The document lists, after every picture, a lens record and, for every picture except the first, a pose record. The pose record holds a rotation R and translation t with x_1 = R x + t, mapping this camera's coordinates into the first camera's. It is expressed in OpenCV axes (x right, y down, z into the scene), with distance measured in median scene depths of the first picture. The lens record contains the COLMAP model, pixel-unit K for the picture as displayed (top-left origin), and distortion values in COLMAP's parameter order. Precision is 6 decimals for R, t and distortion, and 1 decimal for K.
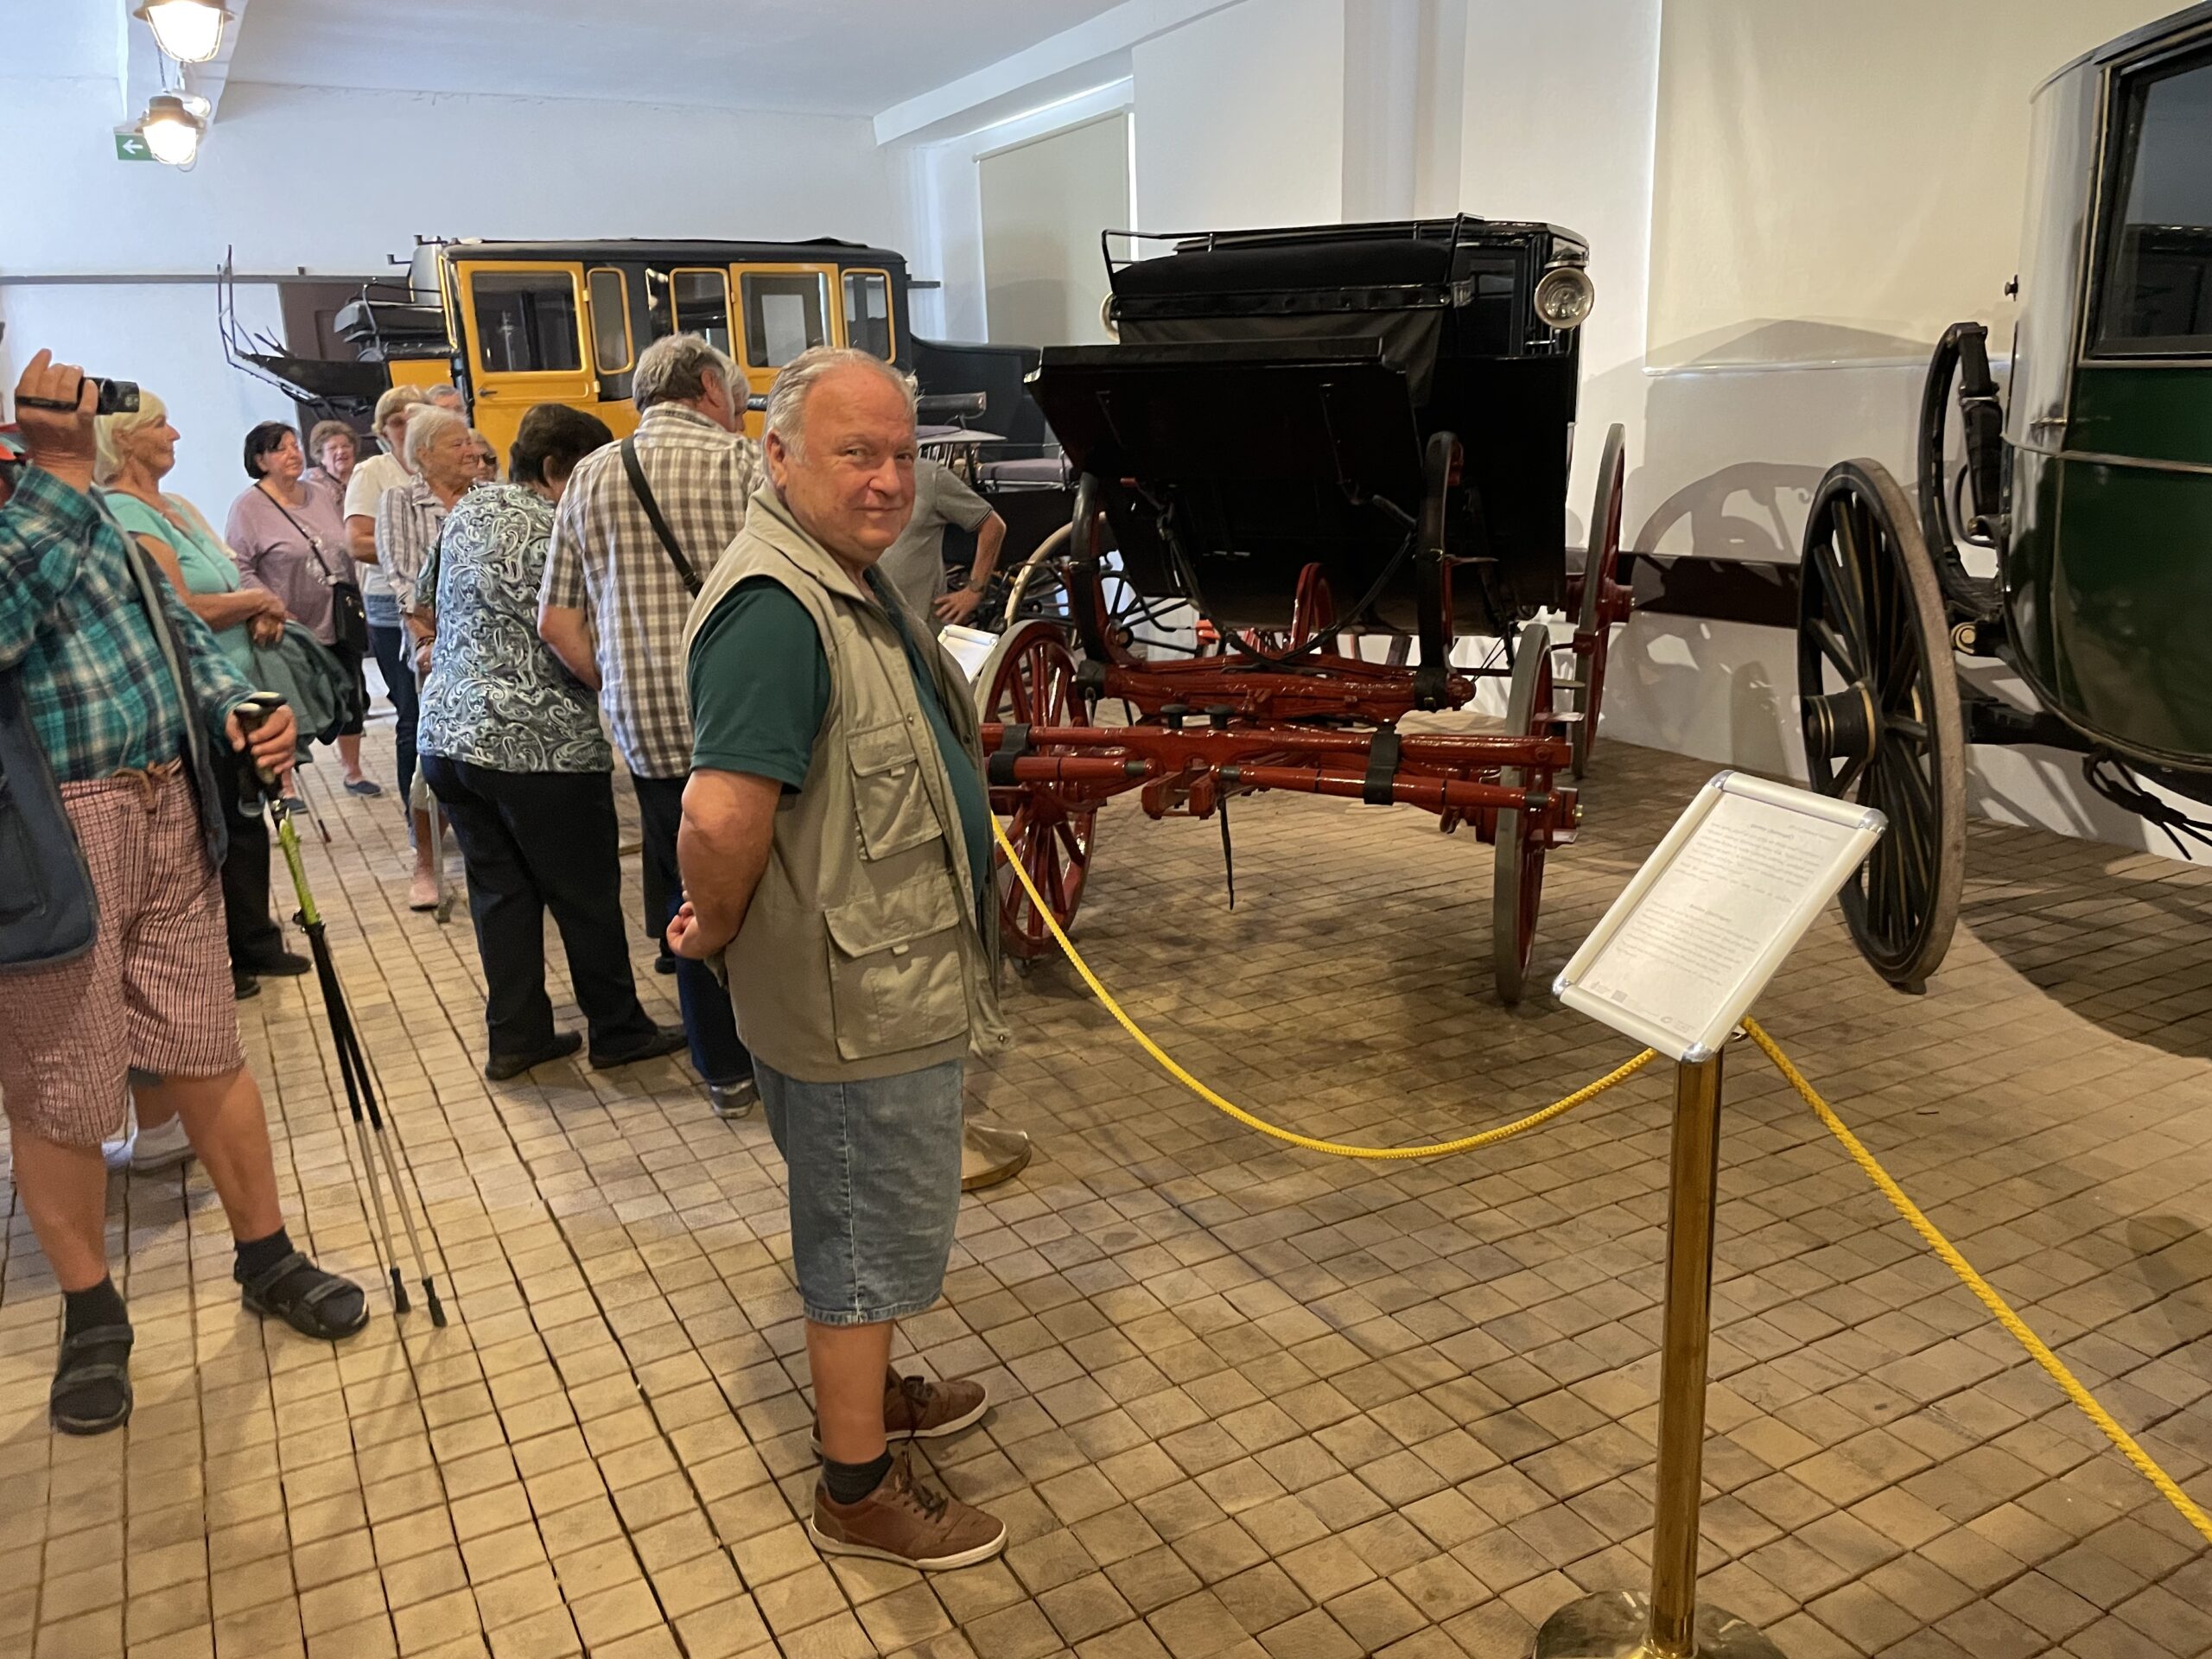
lens RADIAL K [[1699.7, 0, 1098.8], [0, 1699.7, 799.4], [0, 0, 1]] dist [0.095399, -0.128733]
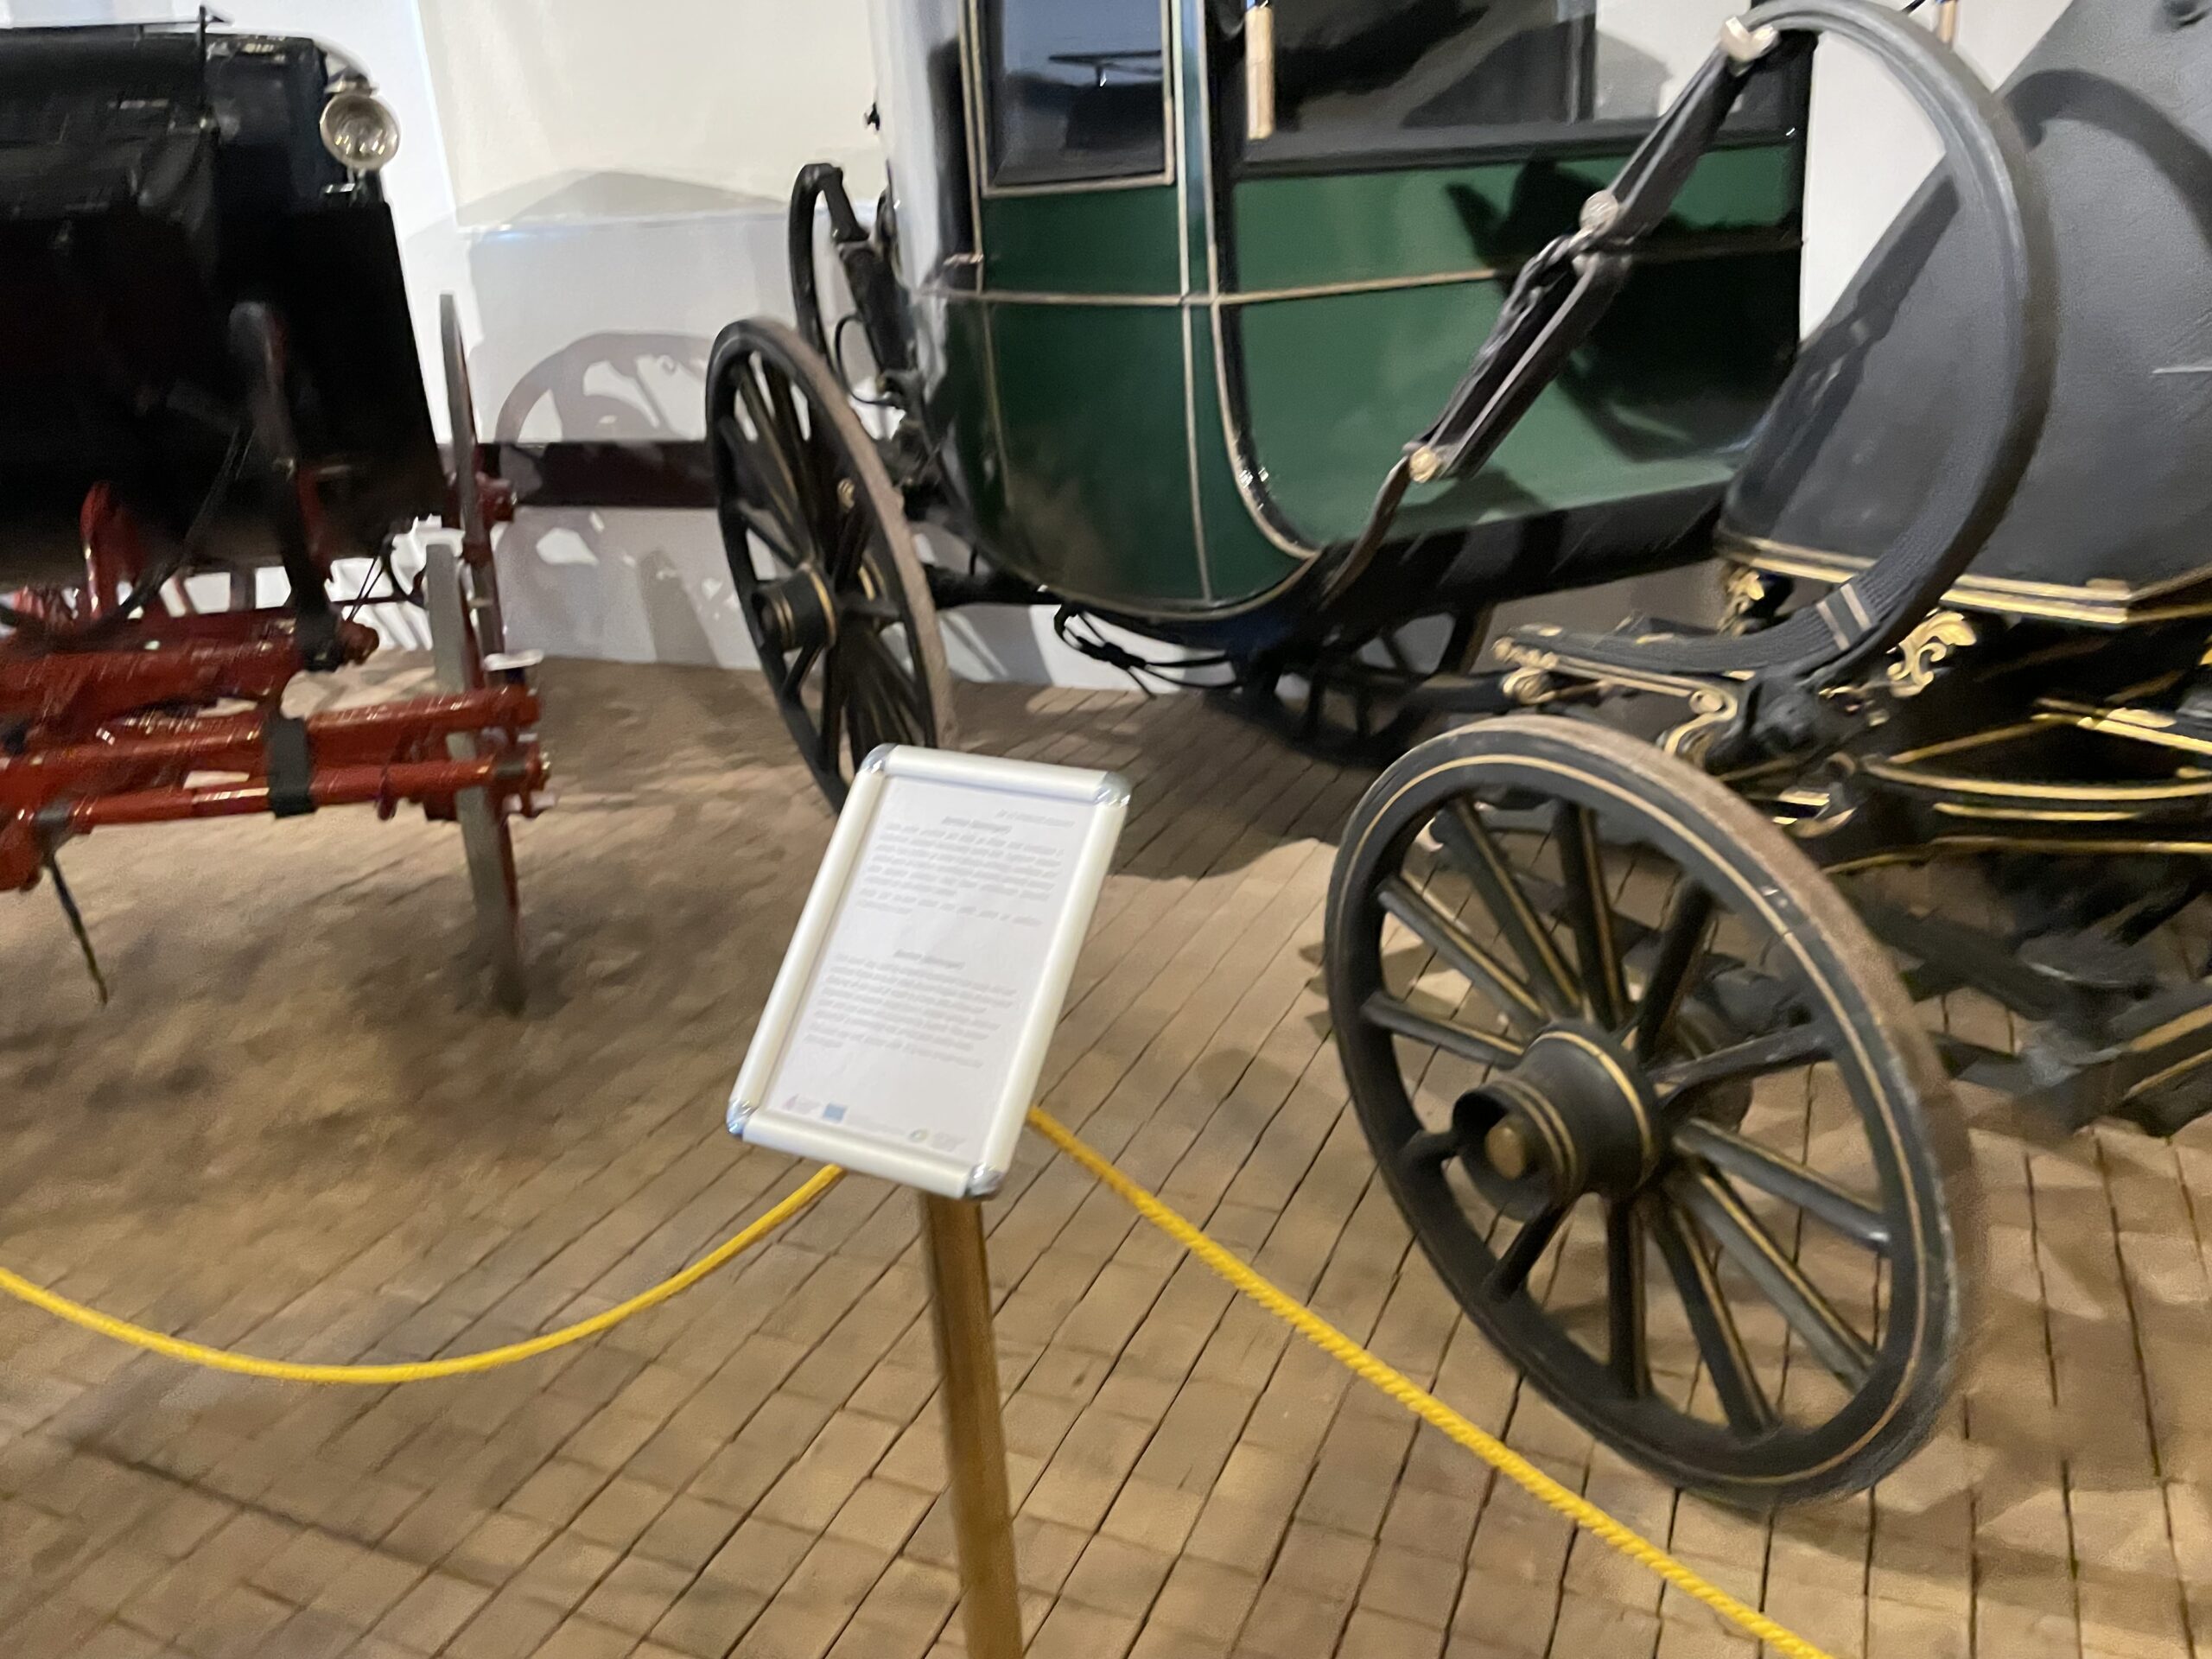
lens RADIAL K [[1671.7, 0, 1096.3], [0, 1671.7, 838.4], [0, 0, 1]] dist [0.088317, -0.123789]
pose [[0.787617, -0.229811, 0.571704, 0.012127], [0.177083, 0.973124, 0.147212, -0.026479], [-0.590170, -0.014708, 0.807145, 0.156568]]
